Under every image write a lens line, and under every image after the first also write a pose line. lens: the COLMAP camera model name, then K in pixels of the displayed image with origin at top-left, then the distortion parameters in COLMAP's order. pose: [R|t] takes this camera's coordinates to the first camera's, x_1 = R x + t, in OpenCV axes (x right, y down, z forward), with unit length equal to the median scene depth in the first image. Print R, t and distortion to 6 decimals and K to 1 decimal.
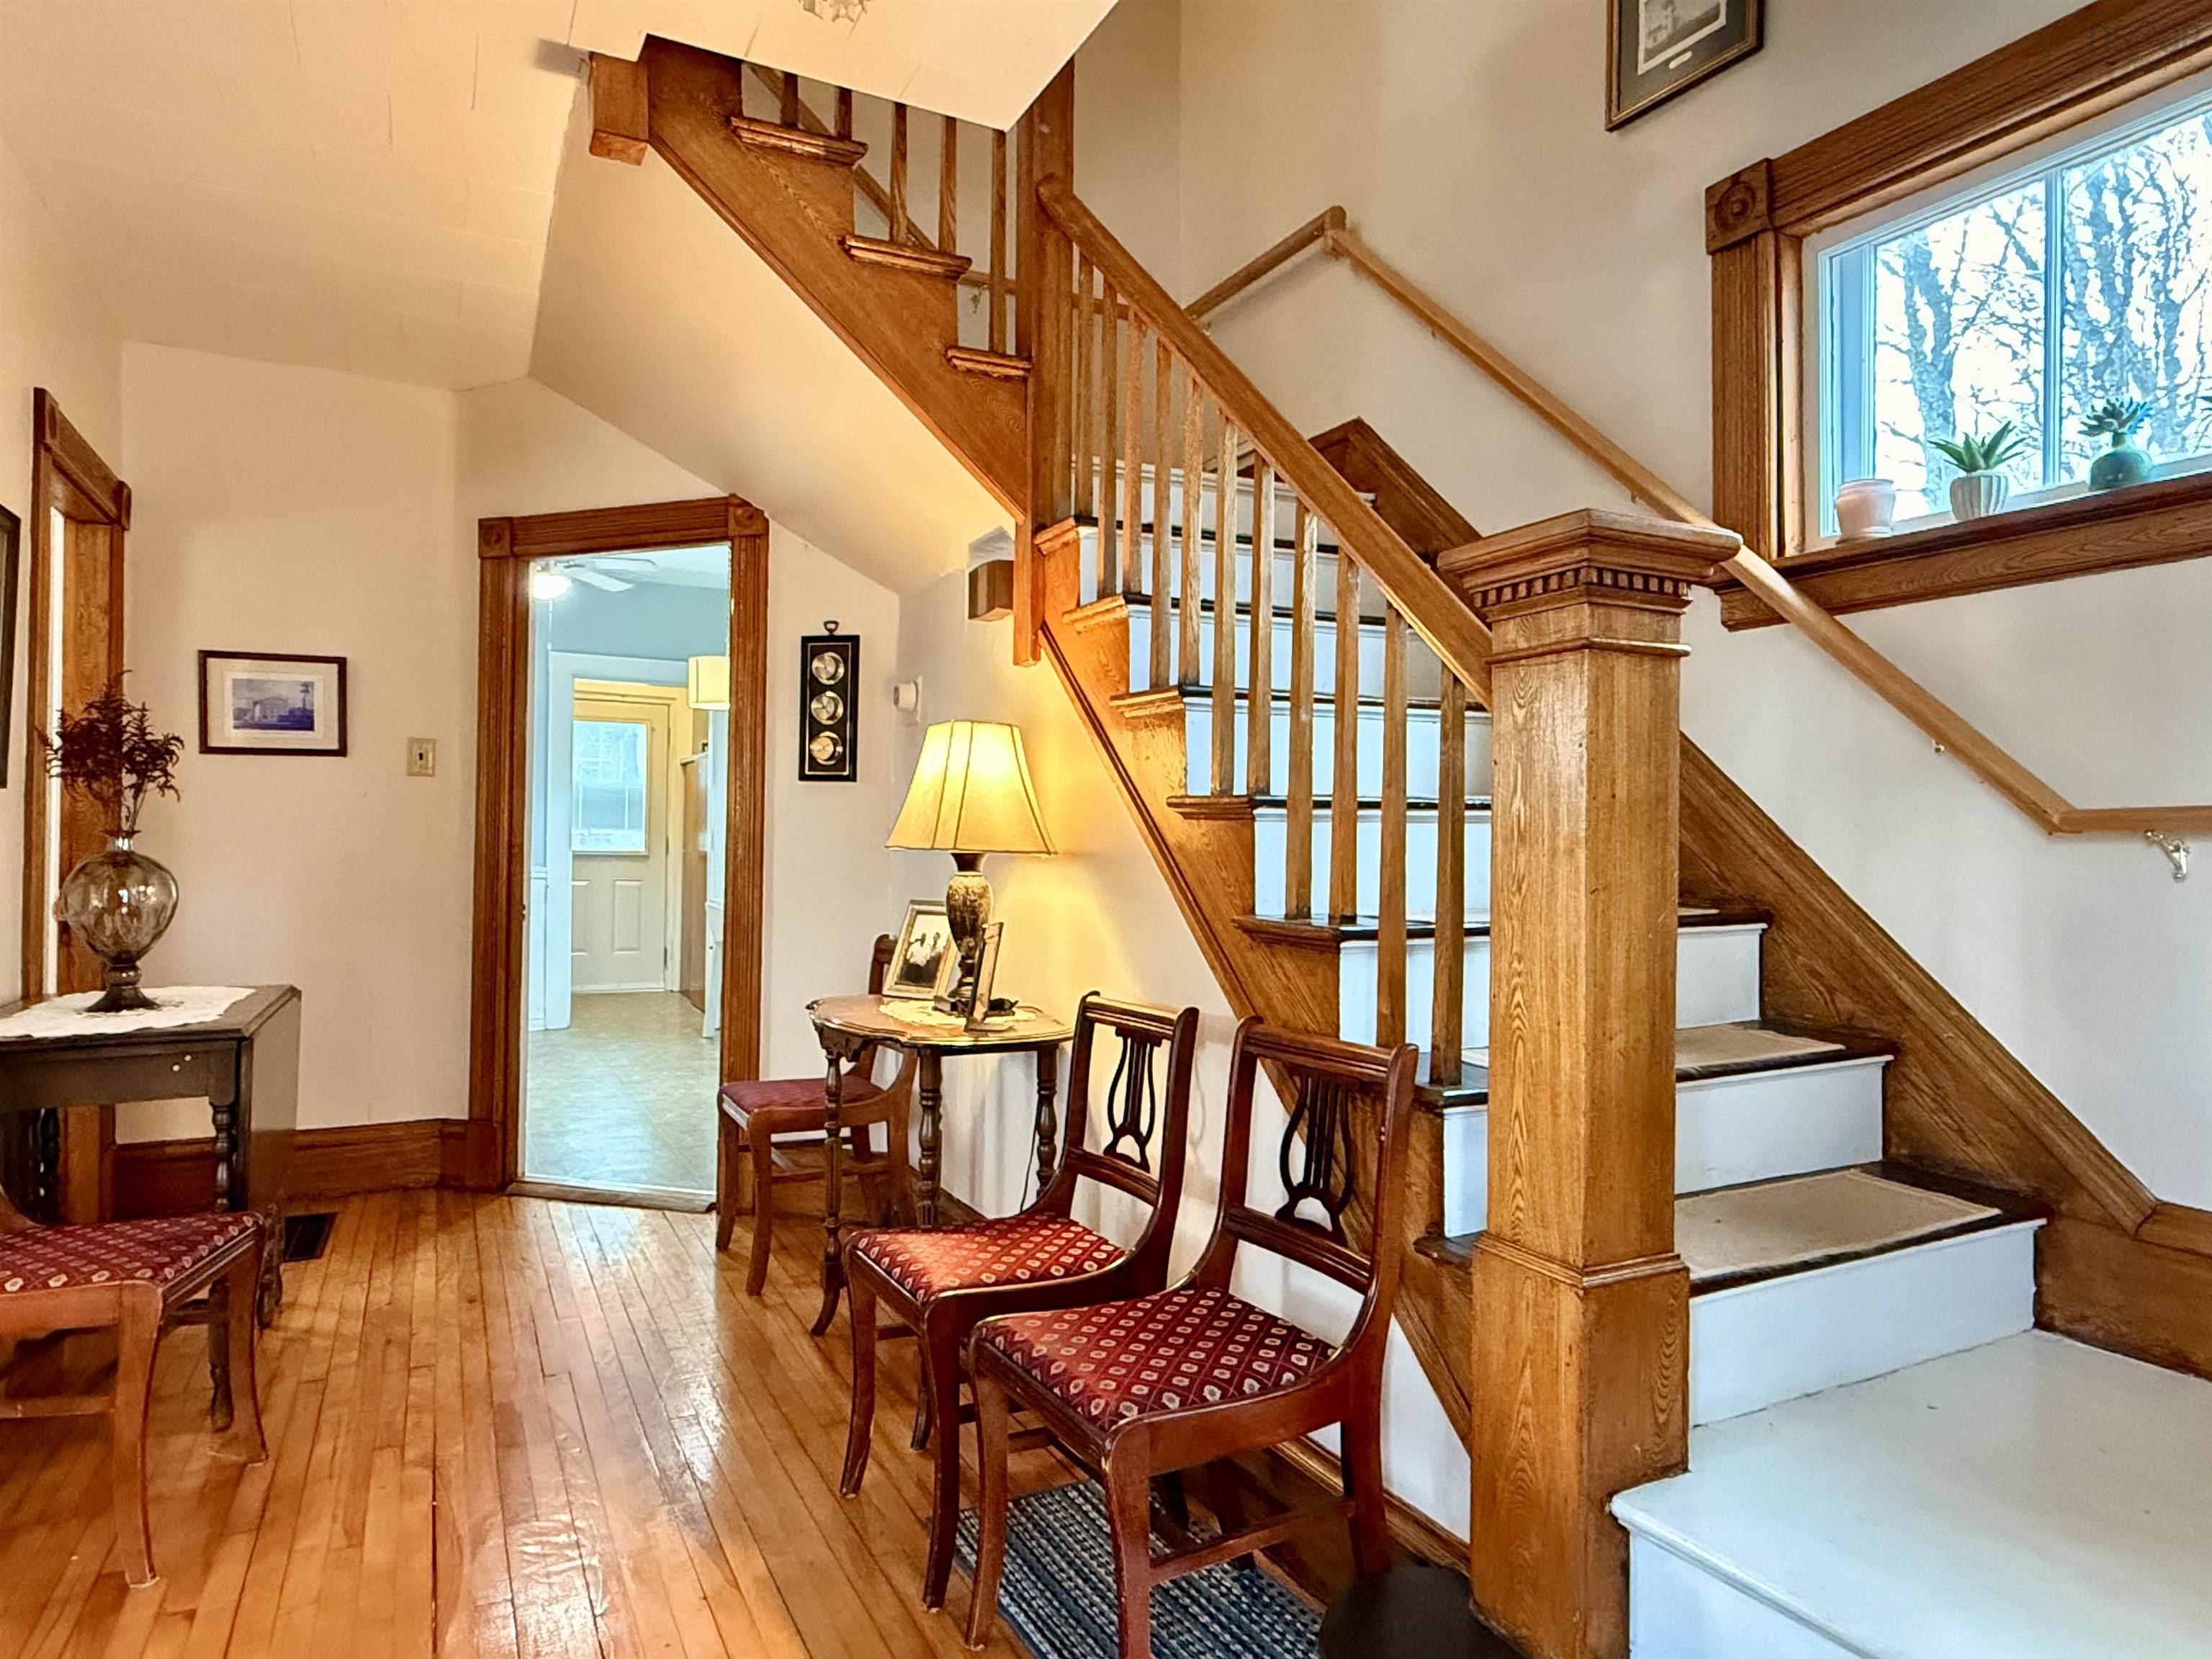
lens RADIAL K [[1317.5, 0, 1103.2], [0, 1317.5, 836.5], [0, 0, 1]] dist [-0.001338, 0.000667]
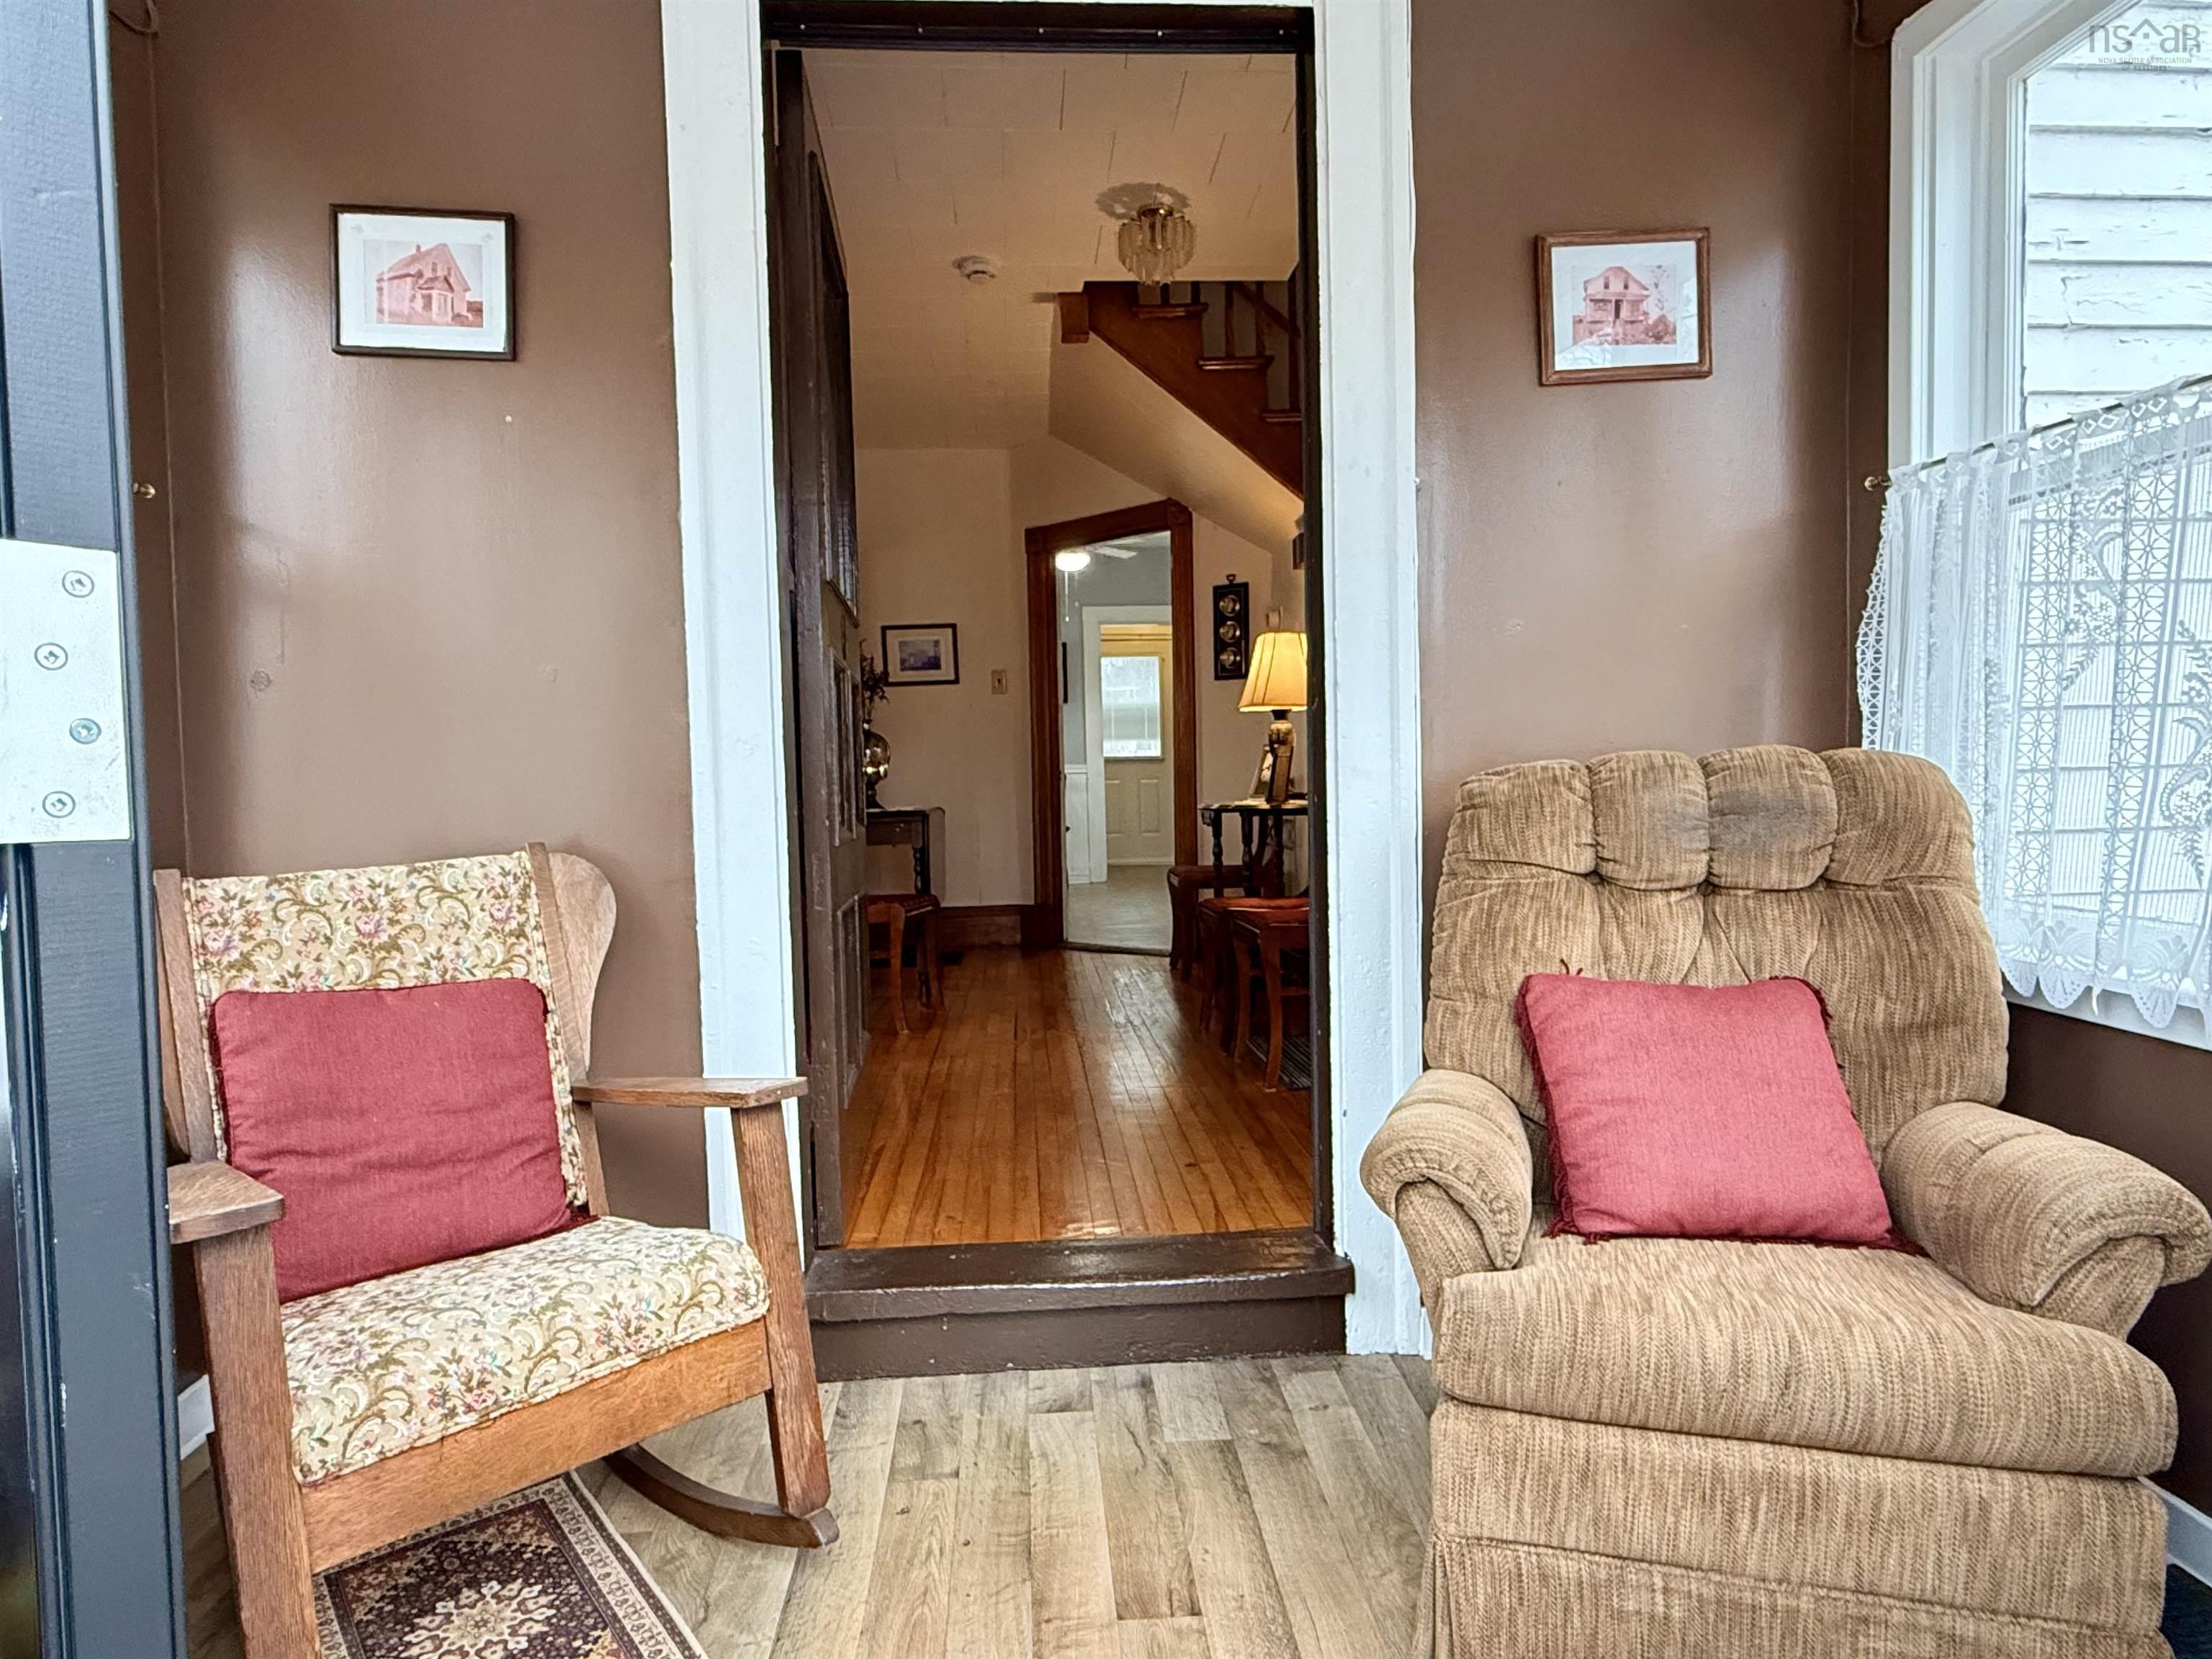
lens RADIAL K [[1317.5, 0, 1103.2], [0, 1317.5, 836.5], [0, 0, 1]] dist [-0.001338, 0.000667]
pose [[0.917944, -0.015583, -0.396404, 0.323132], [0.037880, 0.998106, 0.048481, 0.076033], [0.394898, -0.059519, 0.916795, -0.603538]]
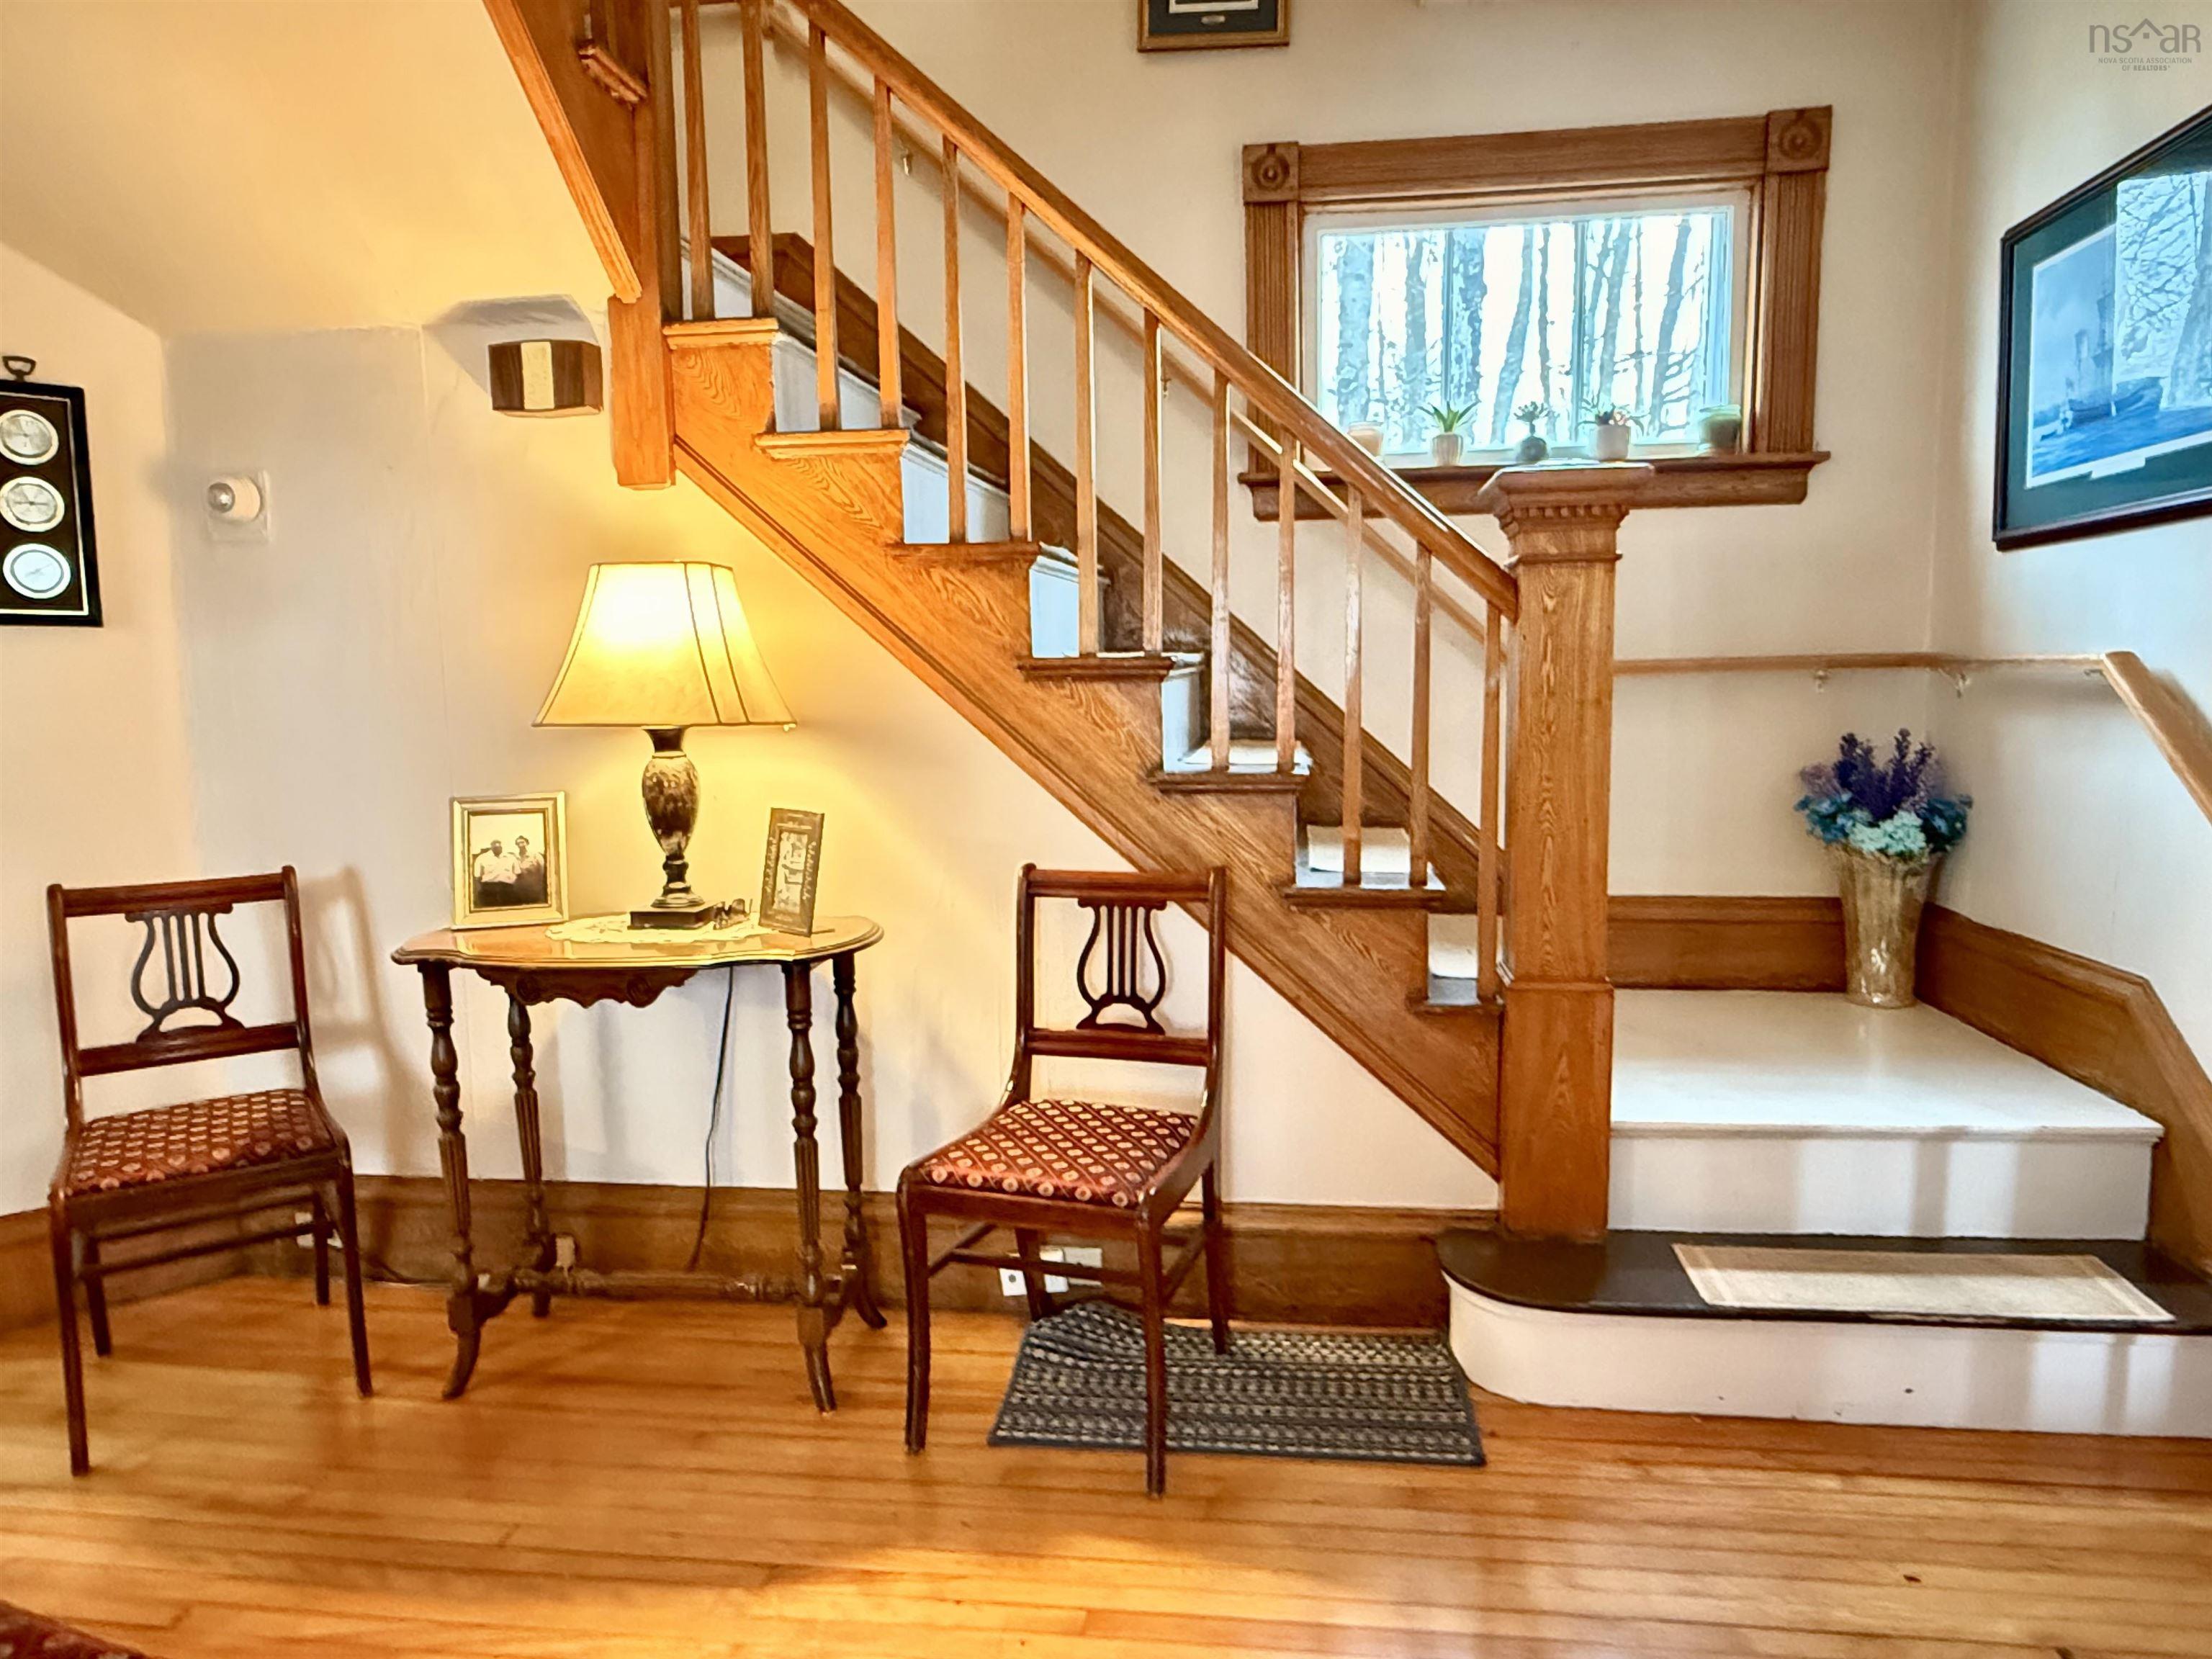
lens RADIAL K [[1424.3, 0, 1093.2], [0, 1424.3, 832.9], [0, 0, 1]] dist [-0.005000, -0.002475]
pose [[0.566351, -0.111455, 0.816593, -0.593552], [0.018346, 0.992273, 0.122710, -0.022389], [-0.823960, -0.054516, 0.564020, 0.268945]]
